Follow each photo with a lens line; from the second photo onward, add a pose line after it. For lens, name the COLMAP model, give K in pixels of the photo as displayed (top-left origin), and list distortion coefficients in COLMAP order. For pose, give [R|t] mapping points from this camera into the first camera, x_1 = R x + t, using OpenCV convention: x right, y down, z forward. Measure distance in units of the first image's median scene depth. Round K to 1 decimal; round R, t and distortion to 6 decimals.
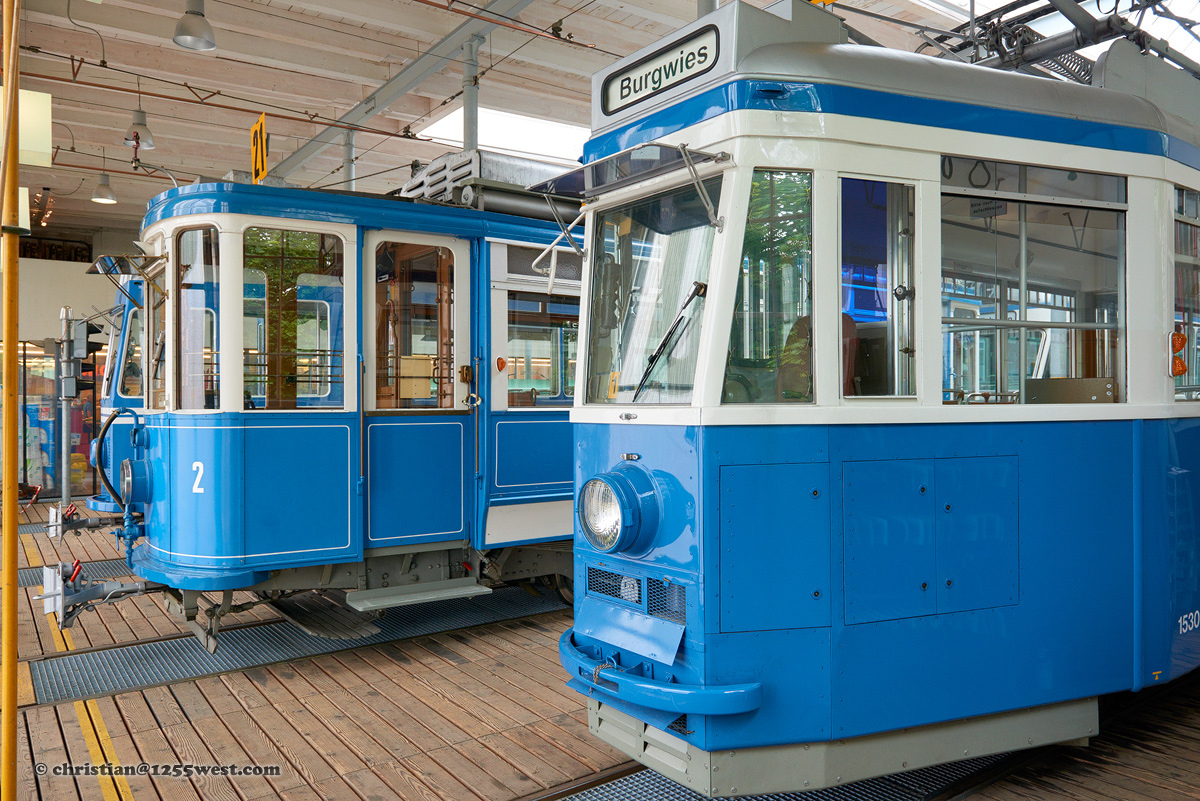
lens RADIAL K [[845.9, 0, 600.0], [0, 845.9, 400.5], [0, 0, 1]] dist [0.005264, 0.003028]
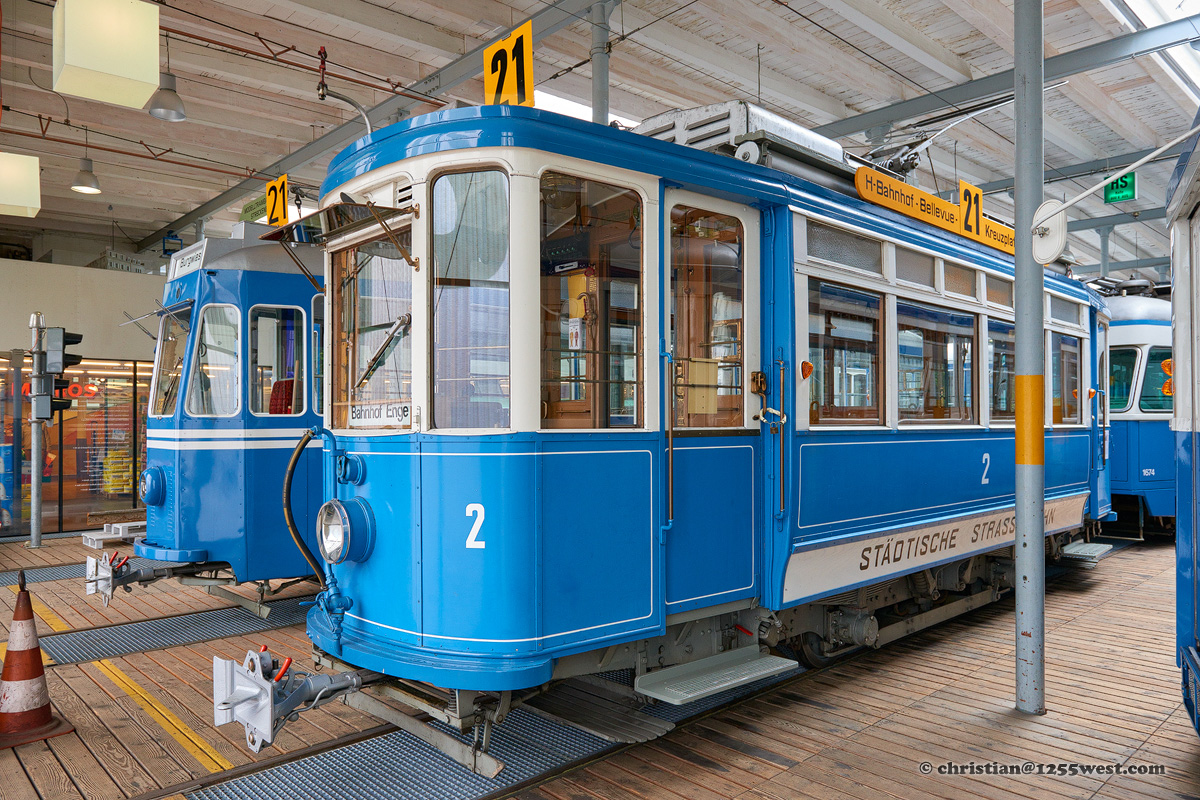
lens RADIAL K [[817.5, 0, 599.1], [0, 817.5, 417.6], [0, 0, 1]] dist [-0.001919, 0.000723]
pose [[0.992753, -0.000835, 0.120168, -0.393136], [0.001873, 0.999962, -0.008532, 0.006729], [-0.120156, 0.008695, 0.992717, 0.278225]]
